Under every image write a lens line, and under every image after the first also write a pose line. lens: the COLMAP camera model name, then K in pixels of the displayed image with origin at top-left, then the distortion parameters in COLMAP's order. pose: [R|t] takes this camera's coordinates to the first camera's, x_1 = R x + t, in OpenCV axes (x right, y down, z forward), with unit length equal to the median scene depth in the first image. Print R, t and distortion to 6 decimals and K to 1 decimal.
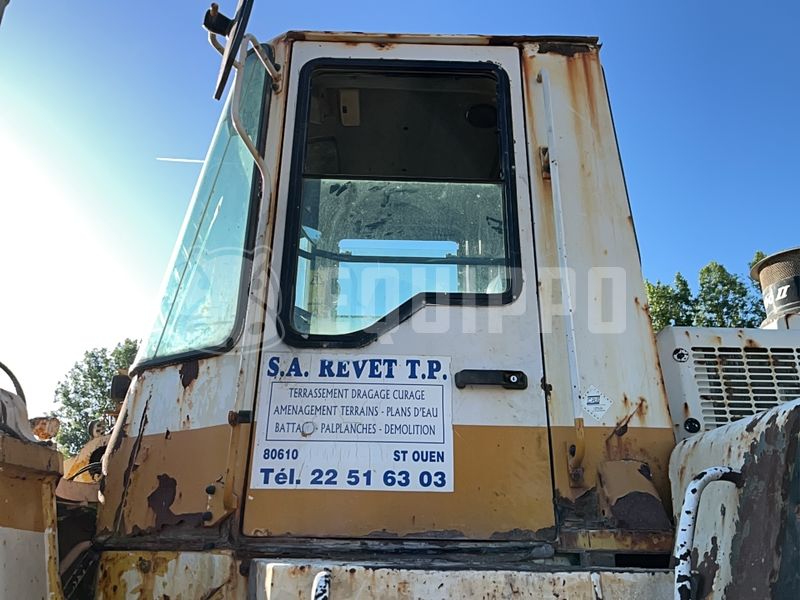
lens RADIAL K [[641.2, 0, 398.0], [0, 641.2, 298.0], [0, 0, 1]] dist [0.069025, -0.079823]
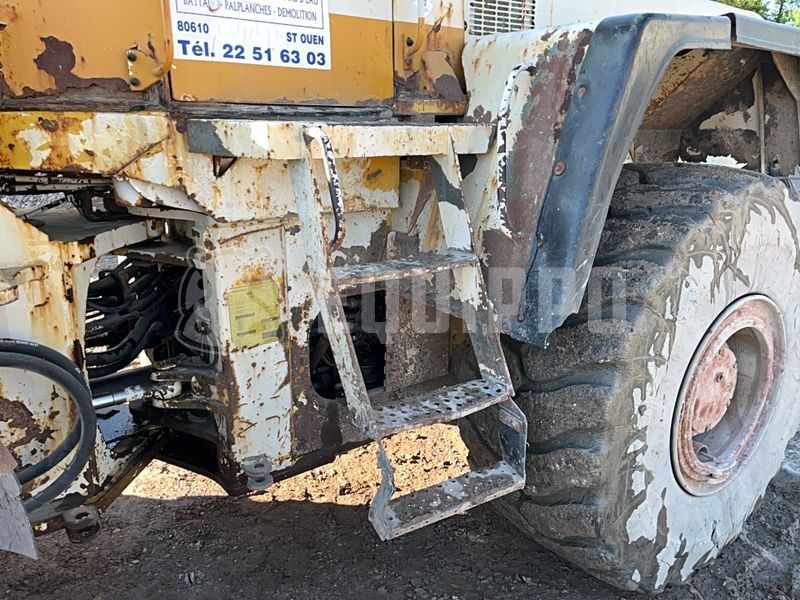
lens RADIAL K [[641.2, 0, 400.3], [0, 641.2, 303.1], [0, 0, 1]] dist [0.069025, -0.079823]
pose [[0.804688, -0.166642, 0.569831, -0.611901], [-0.213632, 0.814237, 0.539796, -0.046531], [-0.553930, -0.556102, 0.619607, -0.135895]]
